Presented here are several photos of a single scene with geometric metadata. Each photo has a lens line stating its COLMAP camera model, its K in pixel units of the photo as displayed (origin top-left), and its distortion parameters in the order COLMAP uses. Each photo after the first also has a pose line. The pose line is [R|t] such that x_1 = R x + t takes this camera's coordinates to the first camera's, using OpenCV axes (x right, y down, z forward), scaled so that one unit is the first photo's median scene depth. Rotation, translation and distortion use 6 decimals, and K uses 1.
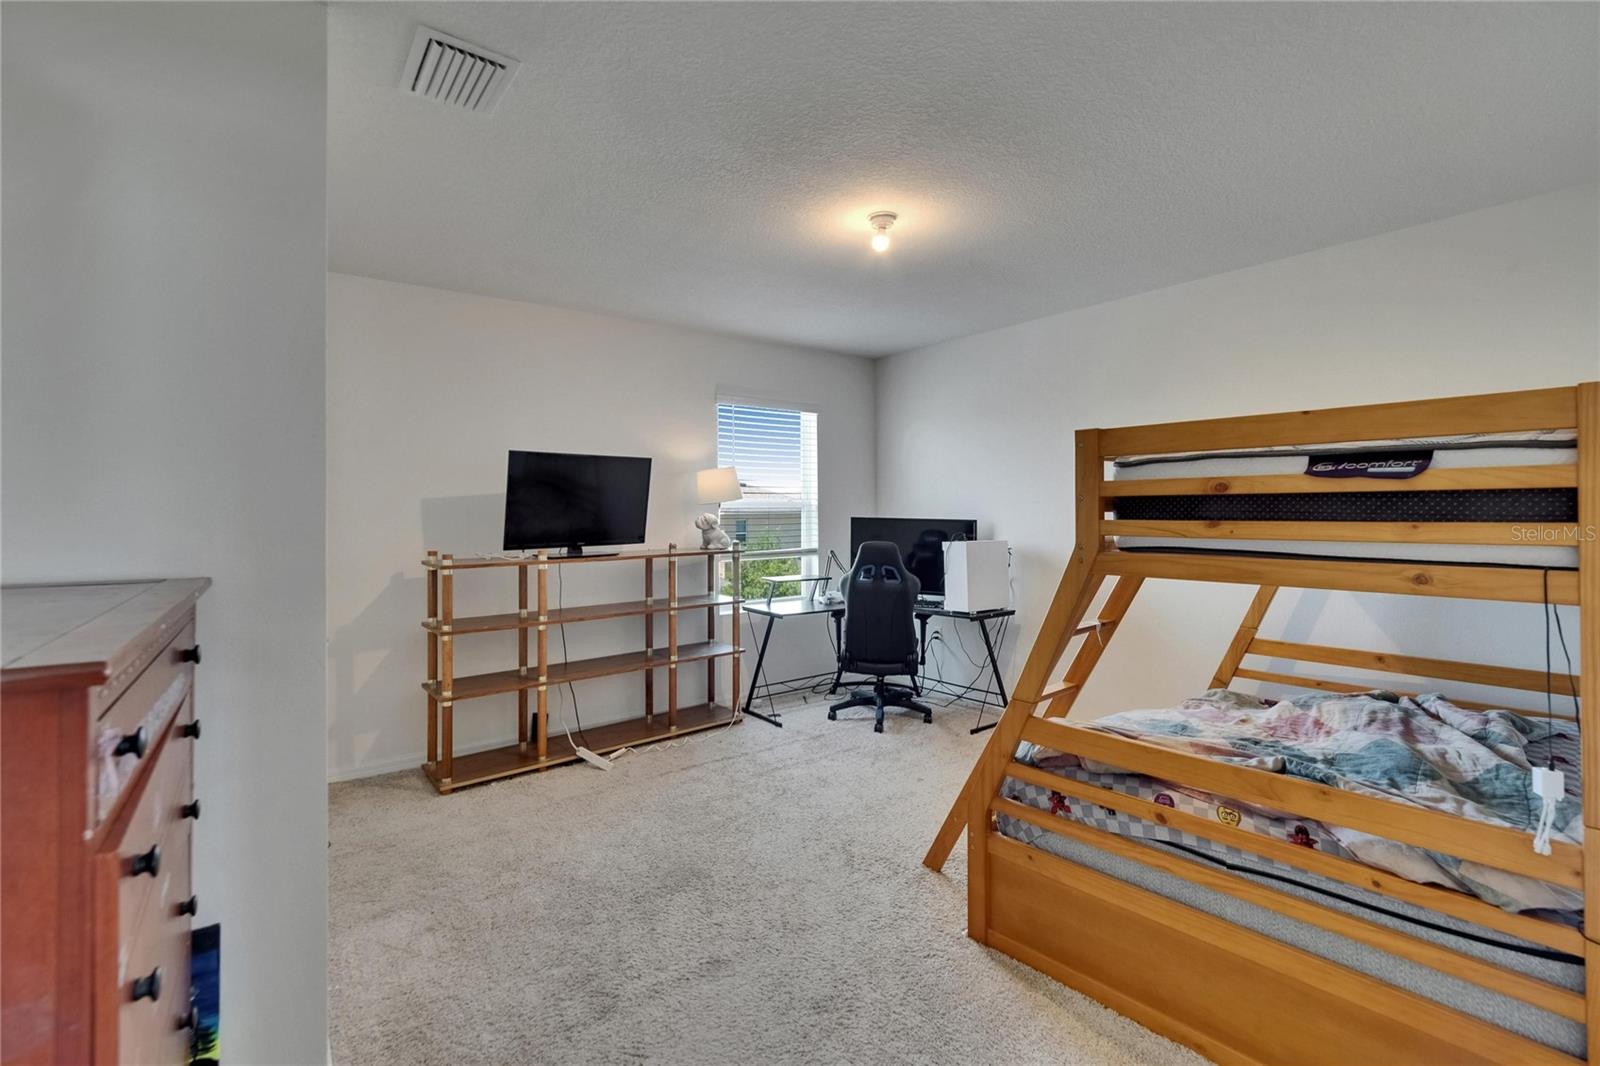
lens RADIAL K [[709.8, 0, 788.9], [0, 709.8, 530.3], [0, 0, 1]] dist [-0.003340, -0.000332]
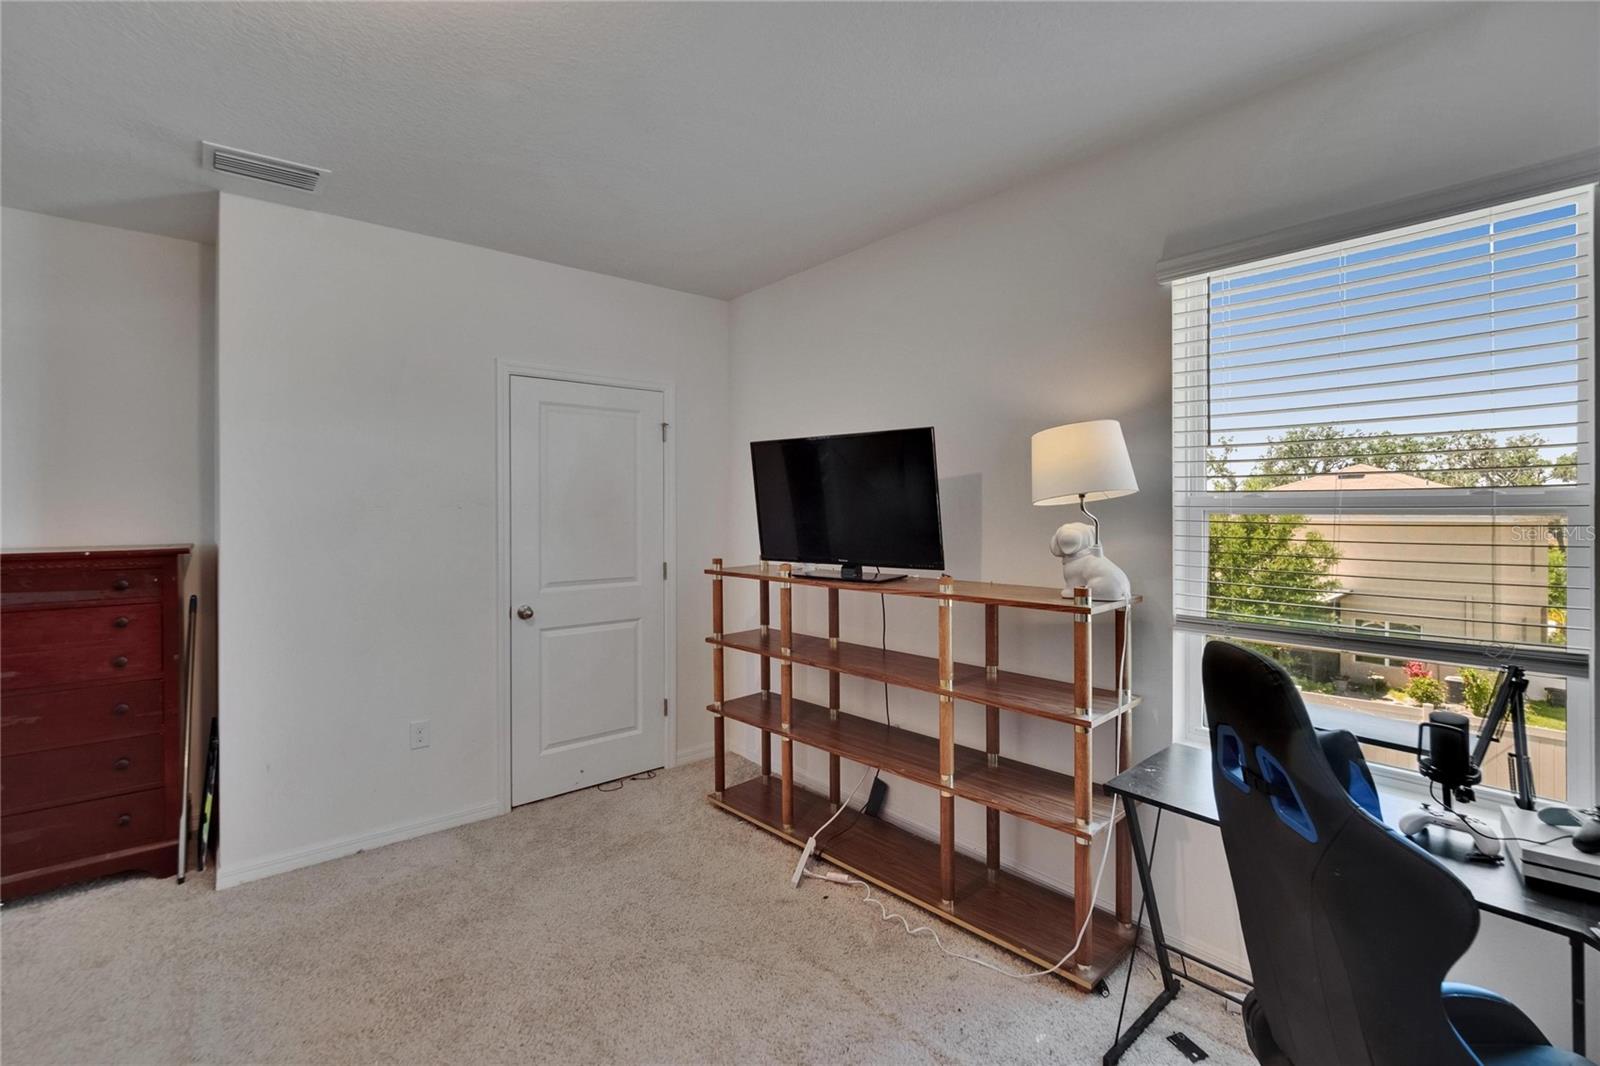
lens RADIAL K [[709.8, 0, 788.9], [0, 709.8, 530.3], [0, 0, 1]] dist [-0.003340, -0.000332]
pose [[0.077353, 0.032386, -0.996478, 0.410996], [-0.041586, 0.998707, 0.029230, -0.030597], [0.996136, 0.039178, 0.078599, 0.885988]]
